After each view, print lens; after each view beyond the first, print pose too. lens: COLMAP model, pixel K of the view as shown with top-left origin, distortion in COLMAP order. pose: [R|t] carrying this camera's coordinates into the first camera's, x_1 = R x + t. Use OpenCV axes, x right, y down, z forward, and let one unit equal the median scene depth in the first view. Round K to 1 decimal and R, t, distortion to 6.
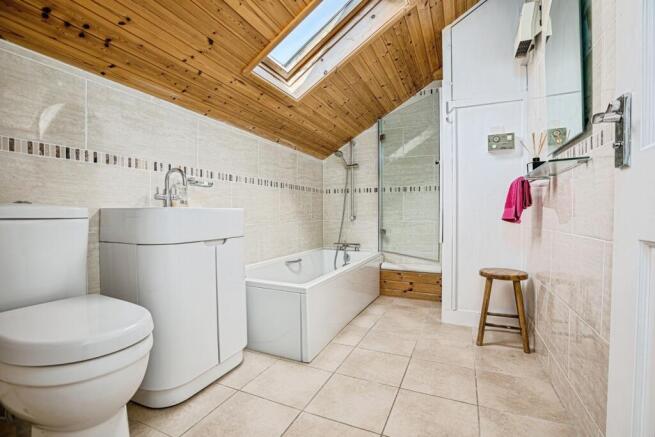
lens RADIAL K [[295.7, 0, 328.3], [0, 295.7, 212.2], [0, 0, 1]] dist [-0.054087, 0.013939]
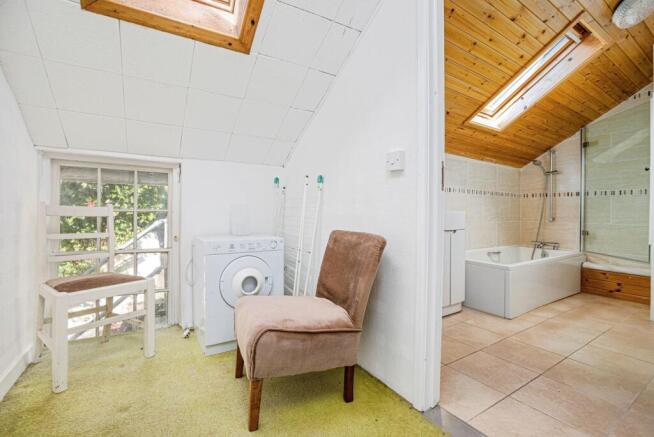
lens RADIAL K [[295.3, 0, 327.8], [0, 295.3, 212.2], [0, 0, 1]] dist [-0.054087, 0.013939]
pose [[0.831439, 0.010254, -0.555521, -0.019208], [-0.009178, 0.999947, 0.004720, -0.005872], [0.555540, 0.001174, 0.831489, -0.395706]]
